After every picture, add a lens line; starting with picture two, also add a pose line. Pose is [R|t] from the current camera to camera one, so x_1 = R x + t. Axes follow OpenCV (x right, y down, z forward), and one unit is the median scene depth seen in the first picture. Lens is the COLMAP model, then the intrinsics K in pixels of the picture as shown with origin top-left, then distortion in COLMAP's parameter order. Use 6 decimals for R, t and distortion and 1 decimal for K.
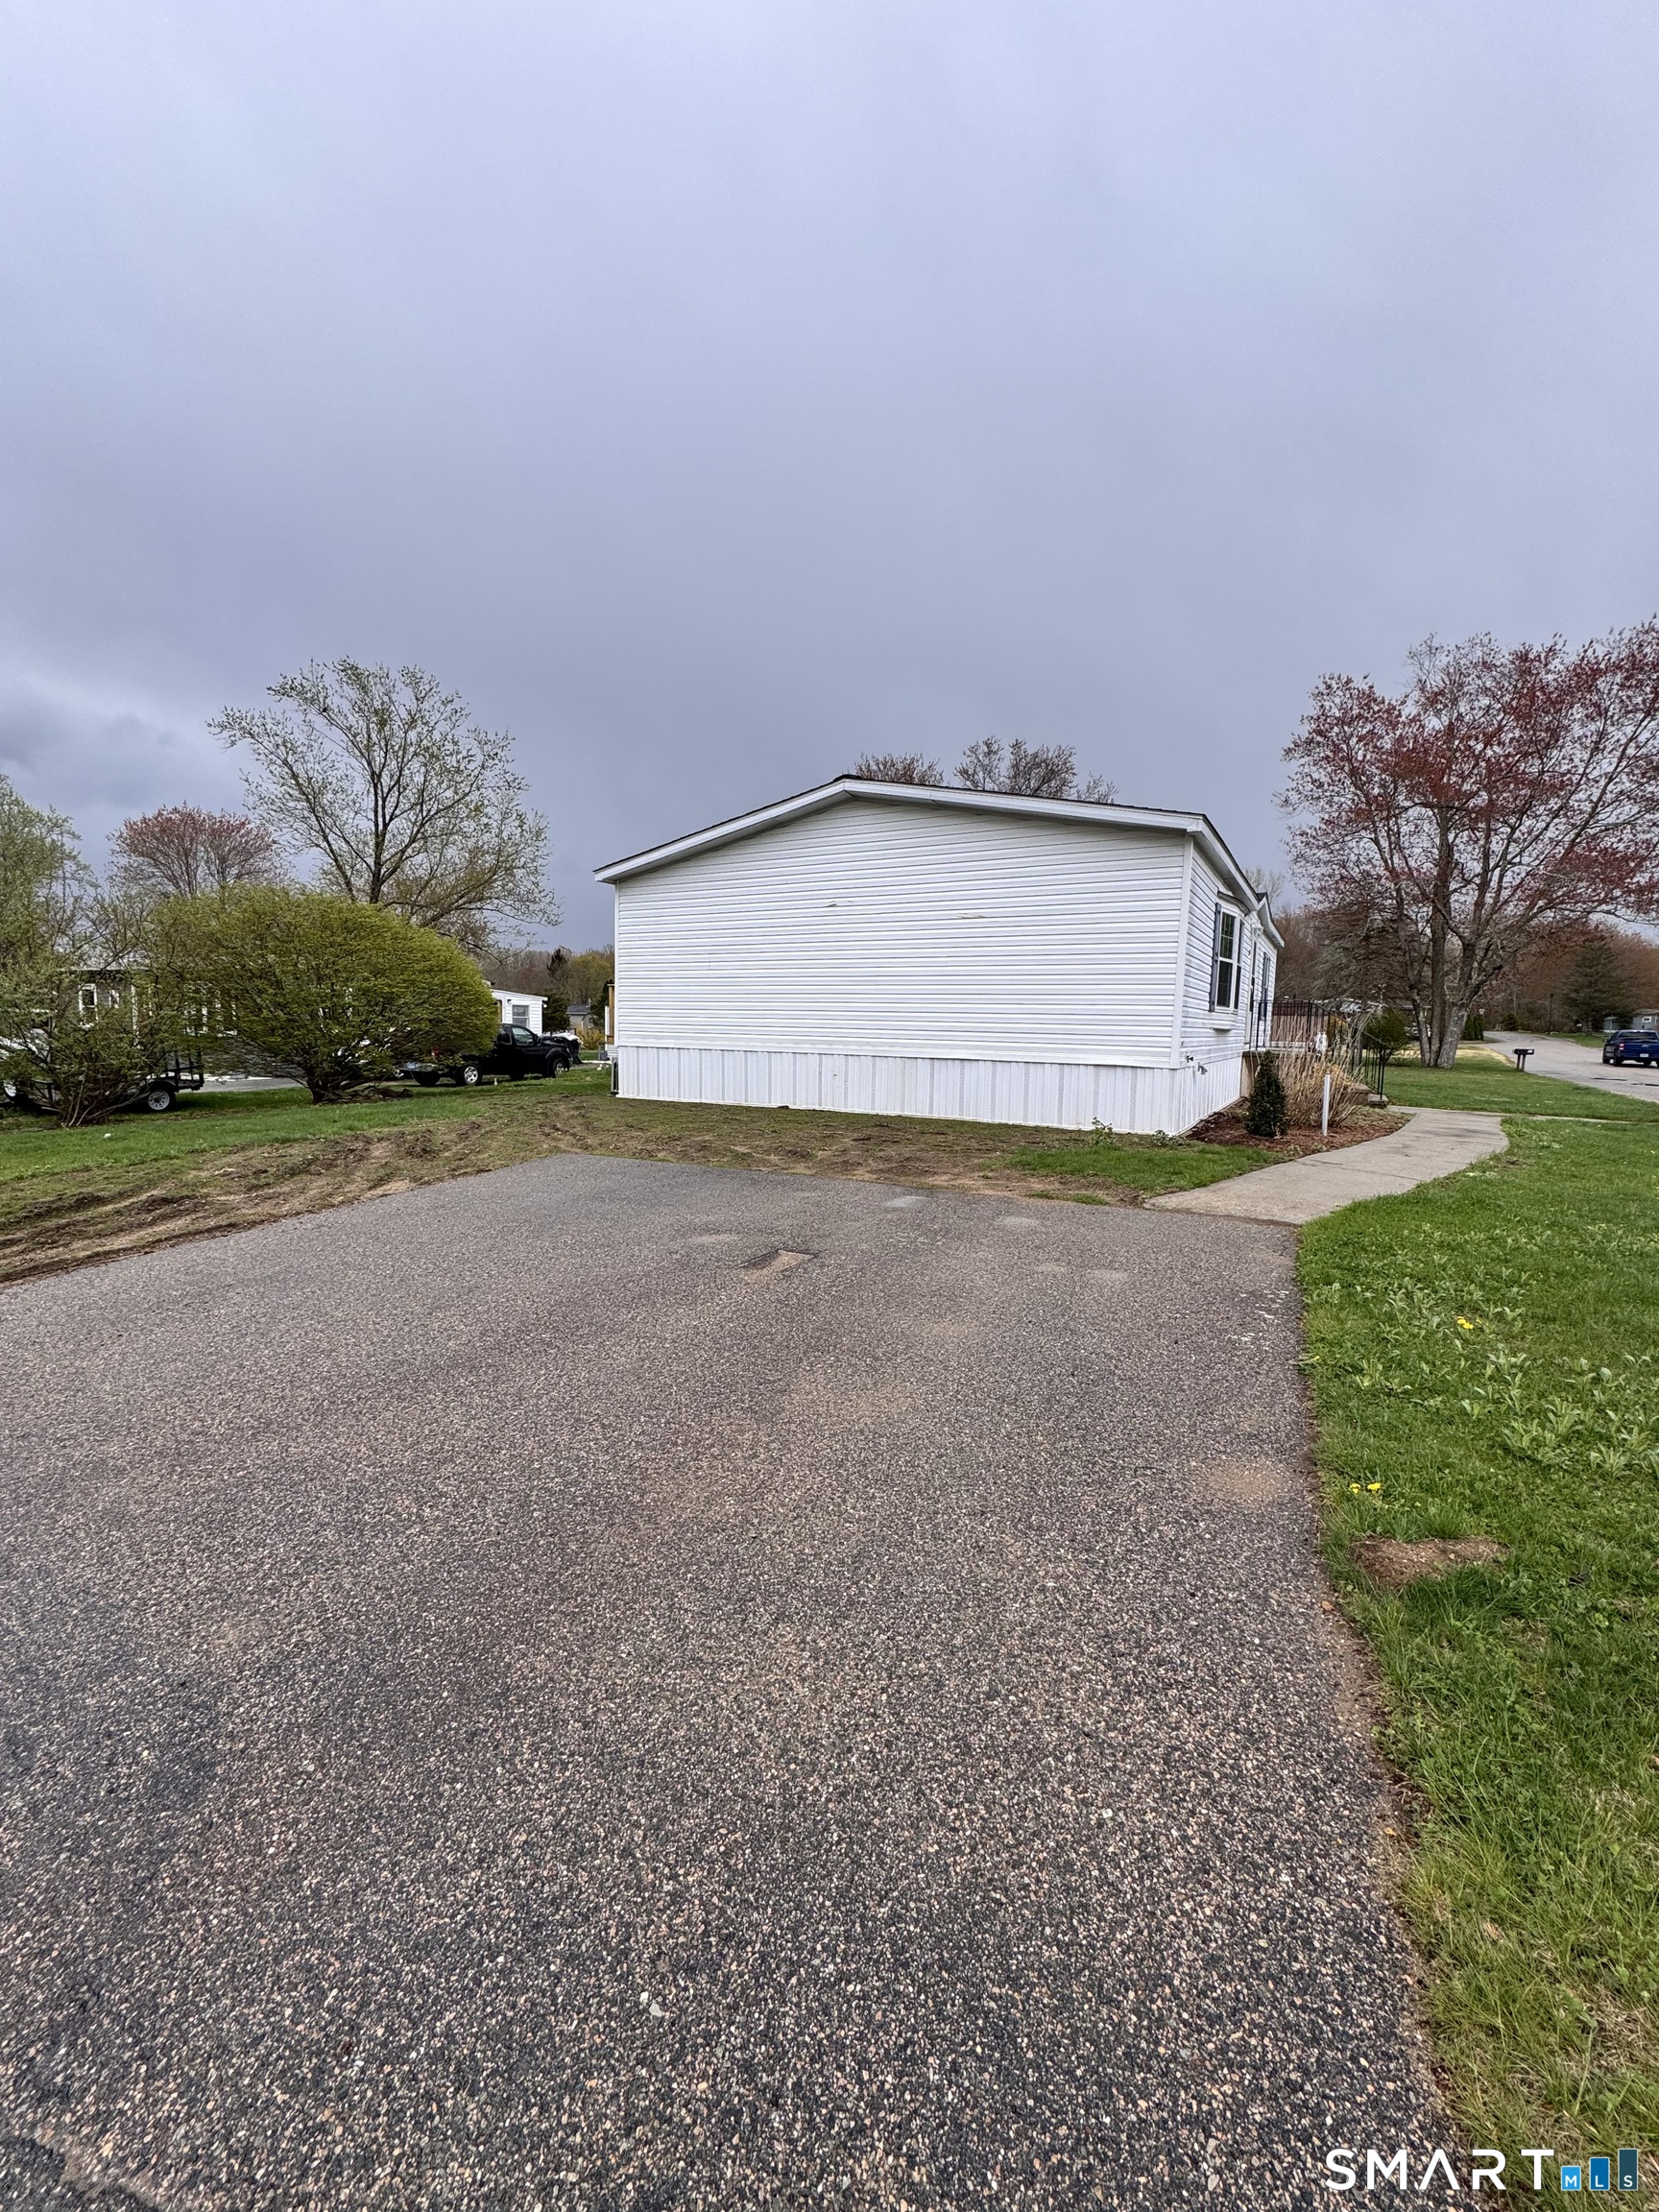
lens RADIAL K [[882.3, 0, 830.2], [0, 882.3, 1101.4], [0, 0, 1]] dist [0.002738, -0.000056]
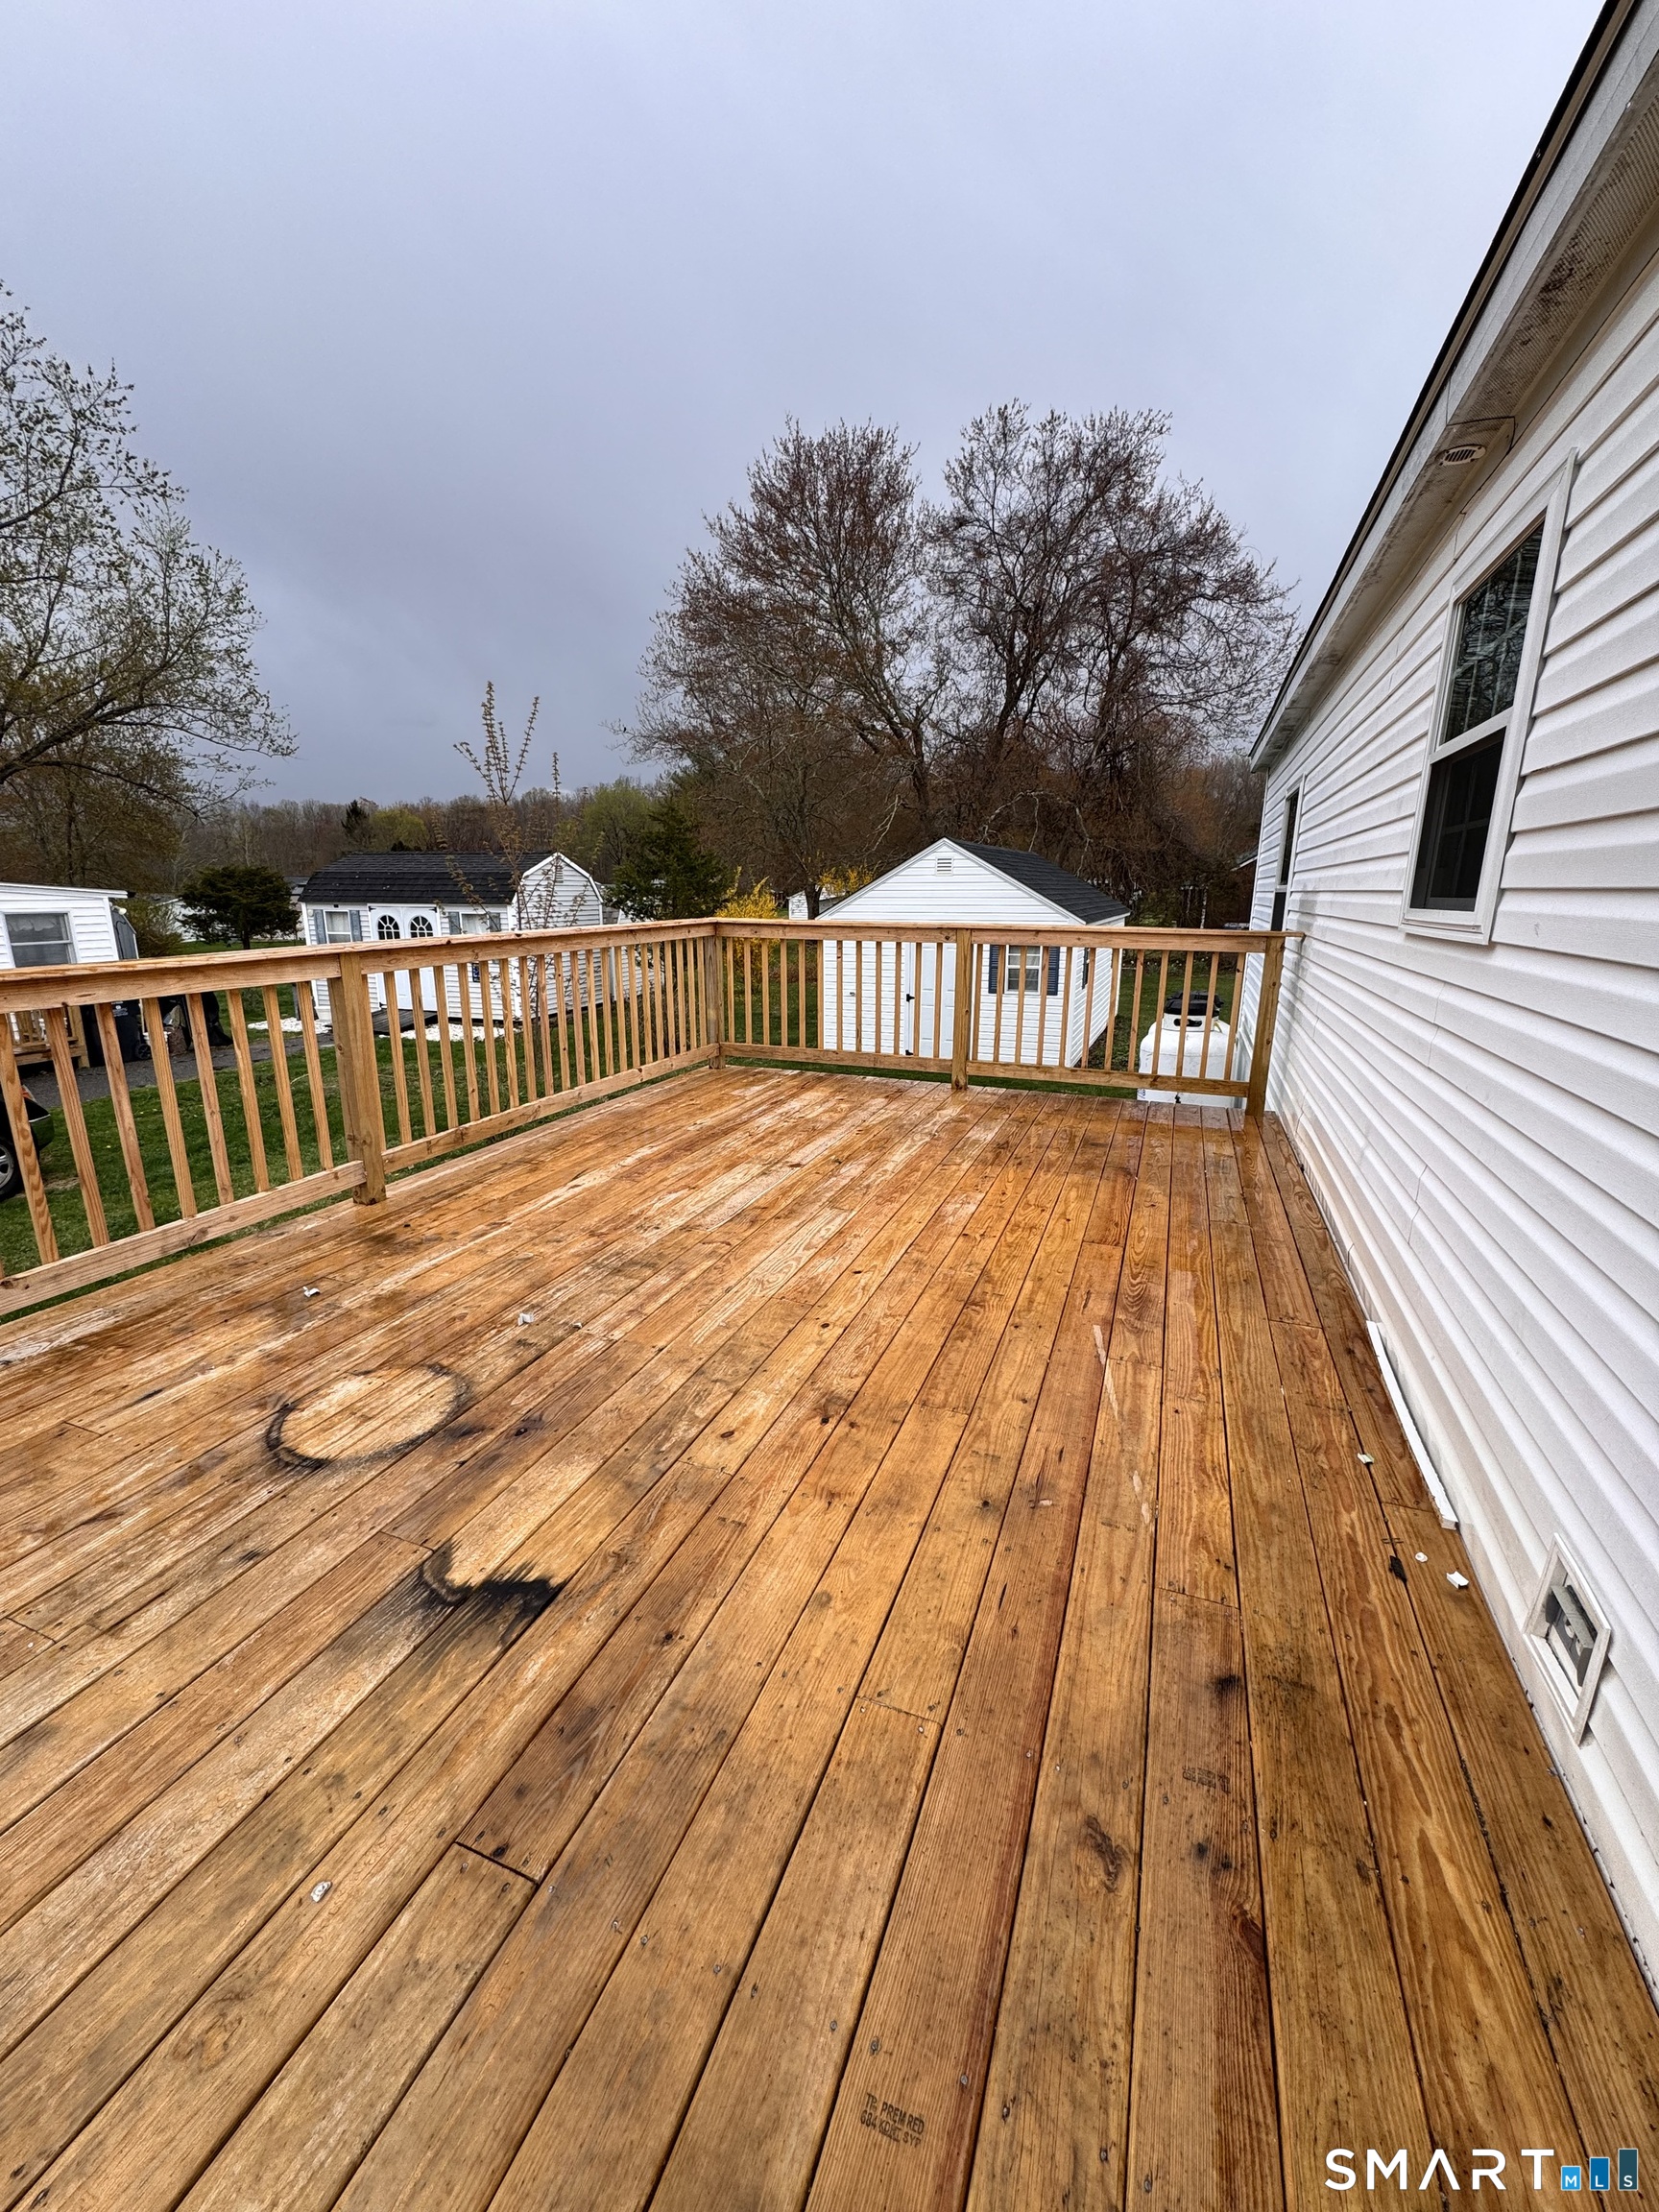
lens RADIAL K [[882.3, 0, 827.9], [0, 882.3, 1109.1], [0, 0, 1]] dist [0.002738, -0.000056]
pose [[0.987972, -0.045621, 0.147753, -0.027357], [0.021499, 0.986733, 0.160919, -0.040148], [-0.153134, -0.155807, 0.975845, 0.274968]]
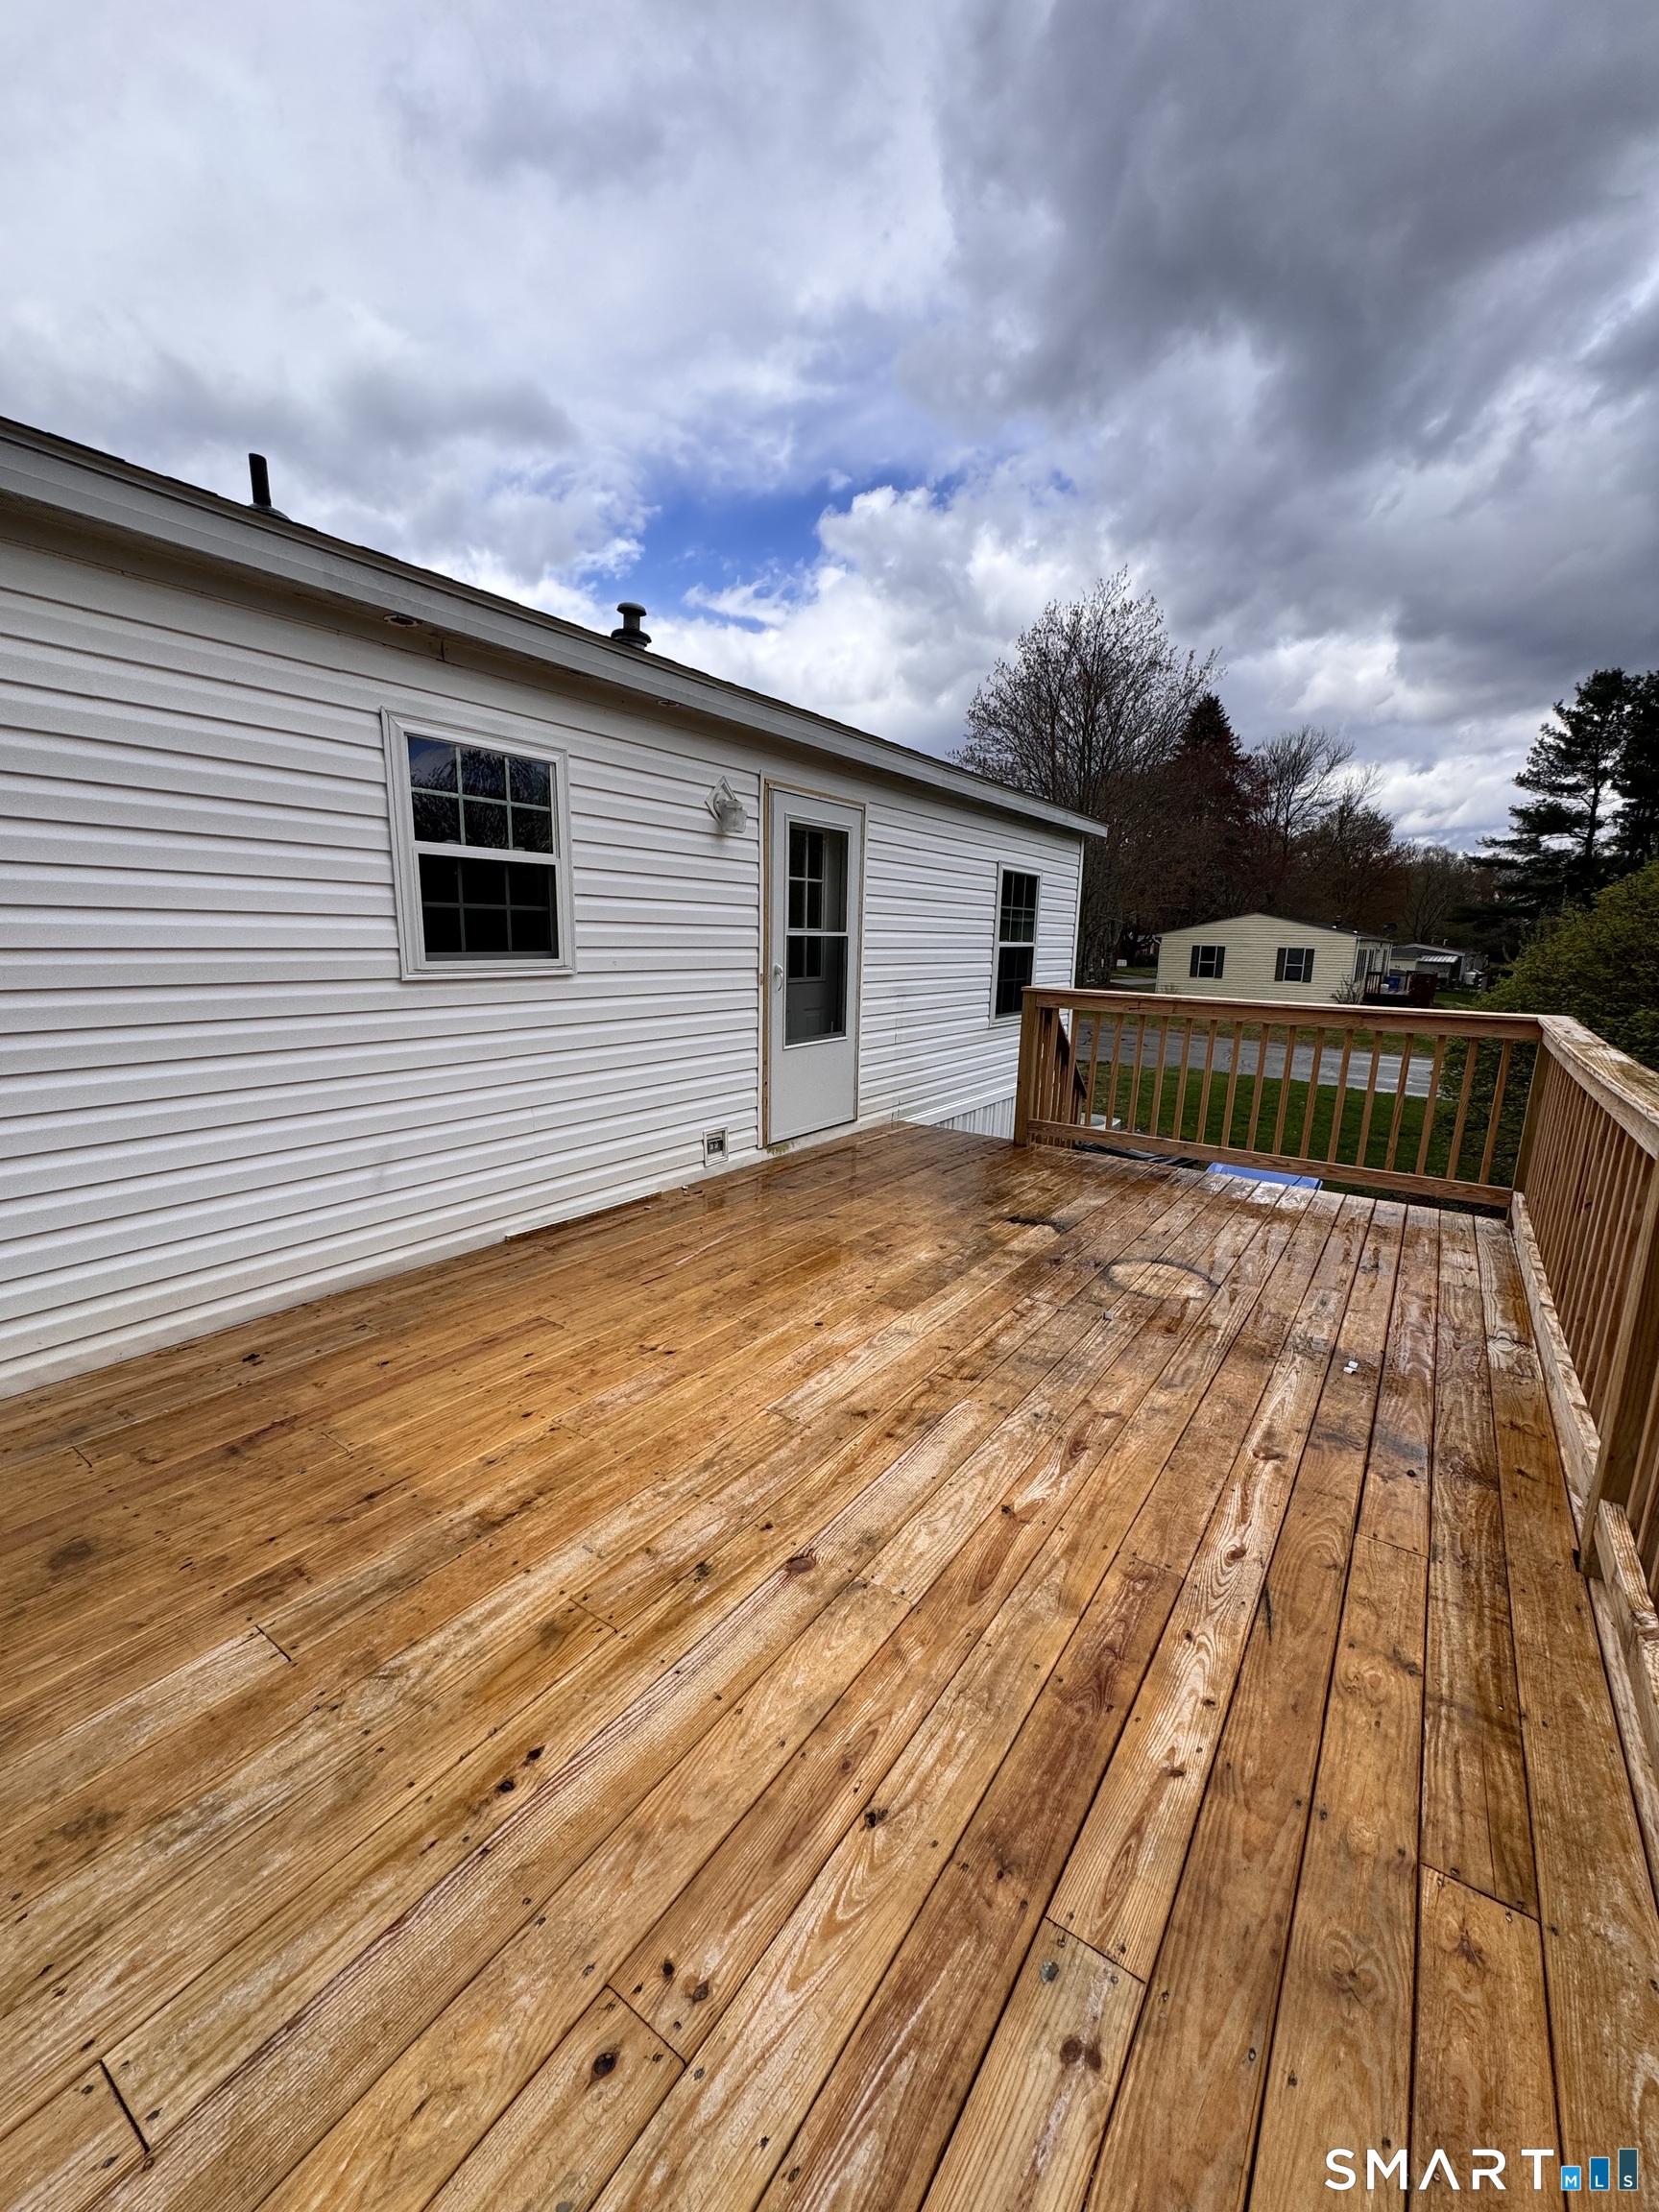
lens RADIAL K [[882.3, 0, 826.8], [0, 882.3, 1113.5], [0, 0, 1]] dist [0.002738, -0.000056]
pose [[-0.996227, -0.049671, 0.071162, 0.018073], [-0.027196, 0.957387, 0.287524, -0.128042], [-0.082412, 0.284504, -0.955126, 1.121829]]
